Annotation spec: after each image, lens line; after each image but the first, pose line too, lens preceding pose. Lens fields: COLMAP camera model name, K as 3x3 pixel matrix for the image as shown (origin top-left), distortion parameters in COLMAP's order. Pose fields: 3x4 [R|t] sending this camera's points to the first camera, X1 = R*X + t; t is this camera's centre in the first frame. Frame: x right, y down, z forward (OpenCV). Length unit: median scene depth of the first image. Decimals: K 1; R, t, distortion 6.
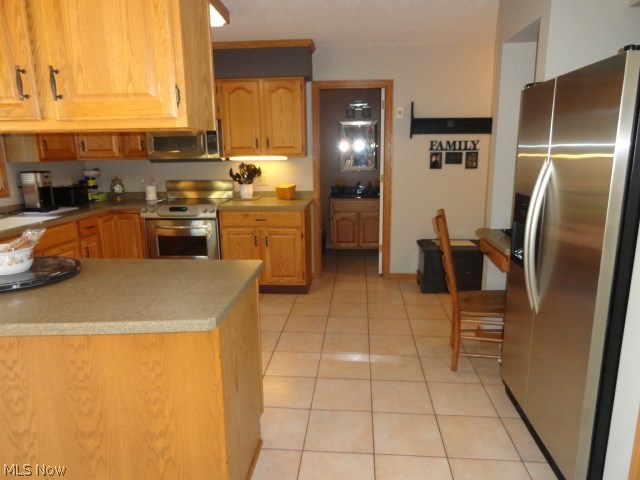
lens RADIAL K [[436.7, 0, 320.0], [0, 436.7, 241.6], [0, 0, 1]] dist [0.003639, -0.001006]
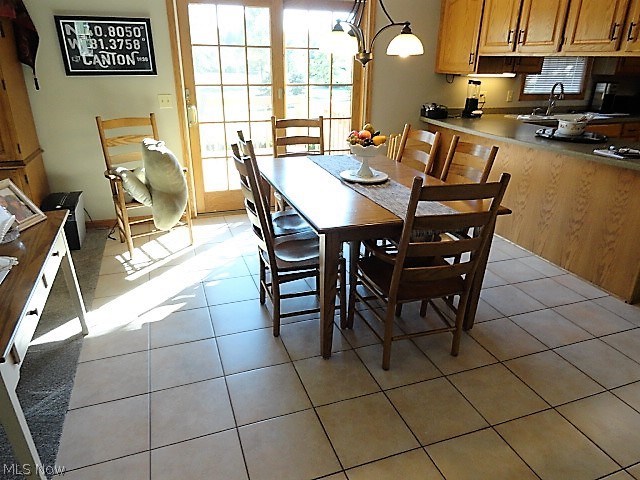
lens RADIAL K [[436.7, 0, 319.0], [0, 436.7, 241.9], [0, 0, 1]] dist [0.003639, -0.001006]
pose [[0.419783, 0.360901, -0.832786, 0.637811], [-0.204887, 0.931541, 0.300420, 0.175331], [0.884197, 0.044516, 0.464989, -0.903923]]
